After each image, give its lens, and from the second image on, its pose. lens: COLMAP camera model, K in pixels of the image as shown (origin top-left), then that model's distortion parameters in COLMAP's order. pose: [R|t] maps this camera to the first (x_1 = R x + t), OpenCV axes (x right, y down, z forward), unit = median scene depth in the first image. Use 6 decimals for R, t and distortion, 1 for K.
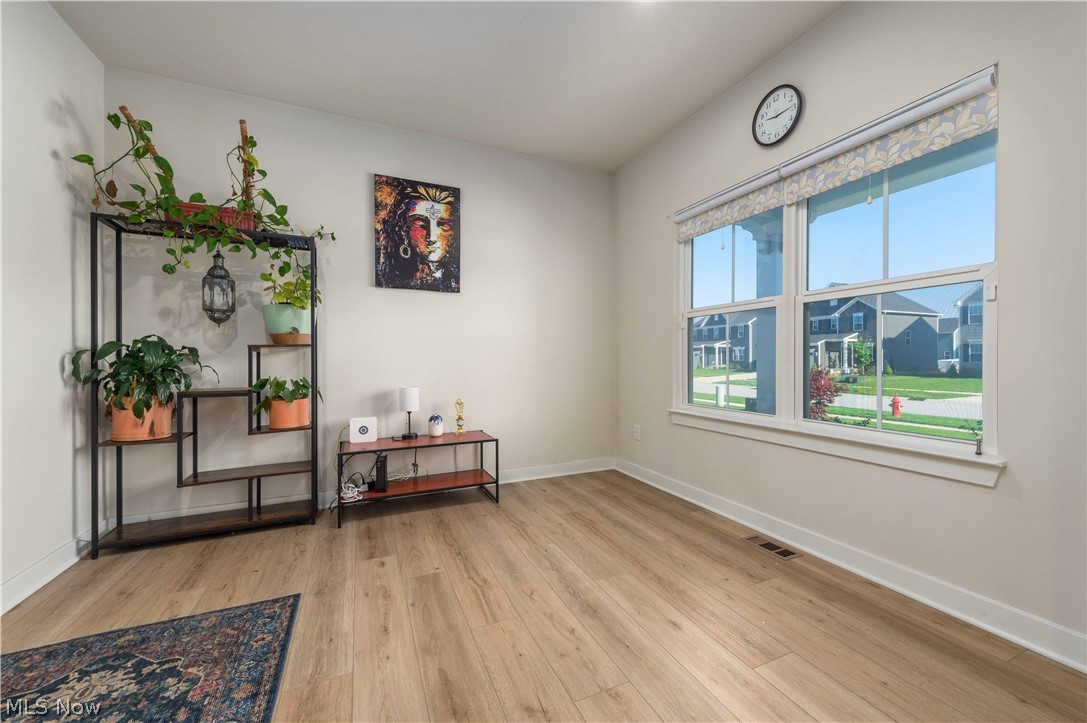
lens RADIAL K [[411.6, 0, 553.0], [0, 411.6, 362.4], [0, 0, 1]] dist [0.003766, 0.000019]
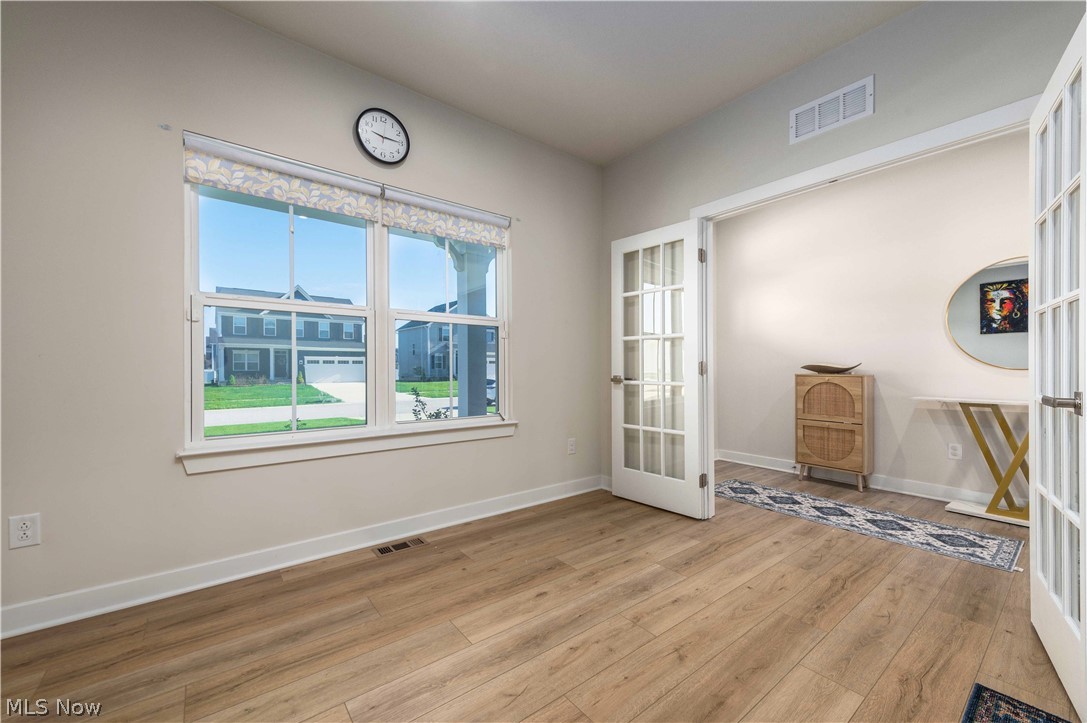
lens RADIAL K [[431.4, 0, 550.0], [0, 431.4, 364.3], [0, 0, 1]] dist [0.016188, -0.003844]
pose [[-0.229629, 0.009631, 0.973231, -0.653190], [0.006650, 0.999943, -0.008327, -0.008609], [-0.973255, 0.004559, -0.229680, 0.888991]]
